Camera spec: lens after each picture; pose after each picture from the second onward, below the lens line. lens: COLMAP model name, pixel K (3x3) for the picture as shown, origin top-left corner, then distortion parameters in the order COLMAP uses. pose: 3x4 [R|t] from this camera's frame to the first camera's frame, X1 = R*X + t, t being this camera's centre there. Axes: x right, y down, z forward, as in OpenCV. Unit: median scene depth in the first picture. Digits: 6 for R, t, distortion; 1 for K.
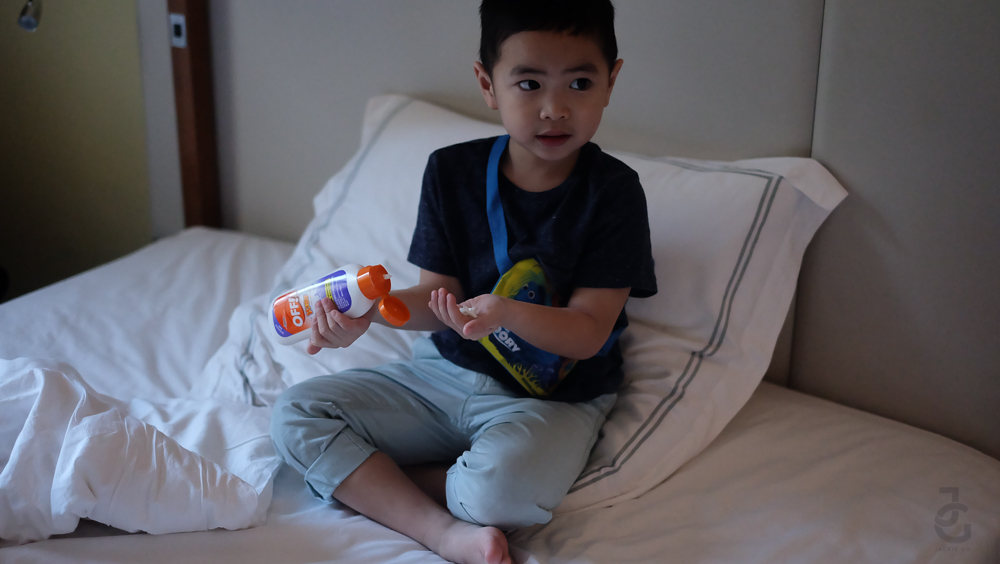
lens RADIAL K [[1556.5, 0, 496.0], [0, 1556.5, 277.5], [0, 0, 1]] dist [-0.018920, 0.000000]
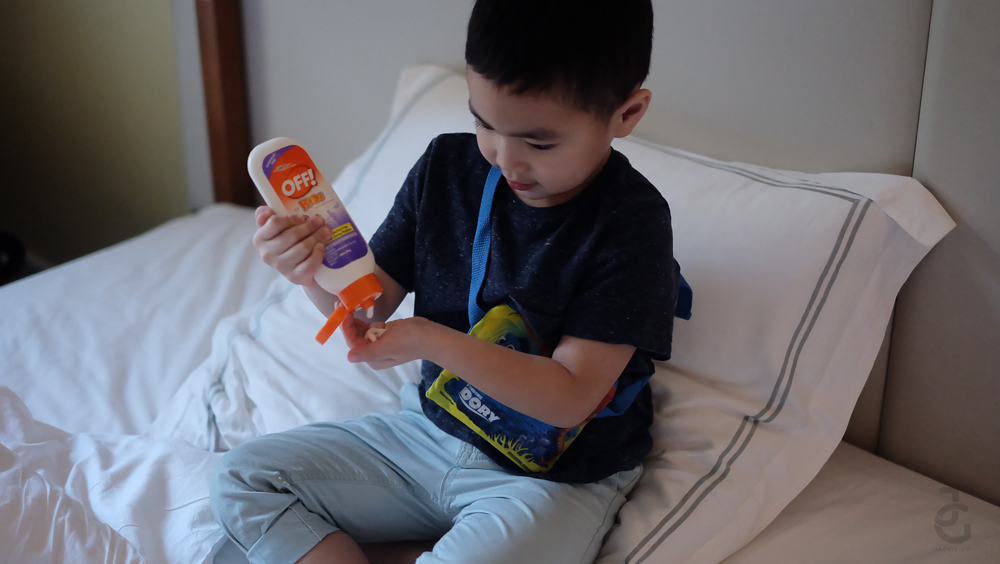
lens RADIAL K [[1556.5, 0, 504.5], [0, 1556.5, 287.4], [0, 0, 1]] dist [-0.018920, 0.000000]
pose [[0.993260, 0.041982, -0.108040, 0.086539], [-0.035165, 0.997315, 0.064242, -0.065292], [0.110447, -0.060010, 0.992069, 0.193345]]
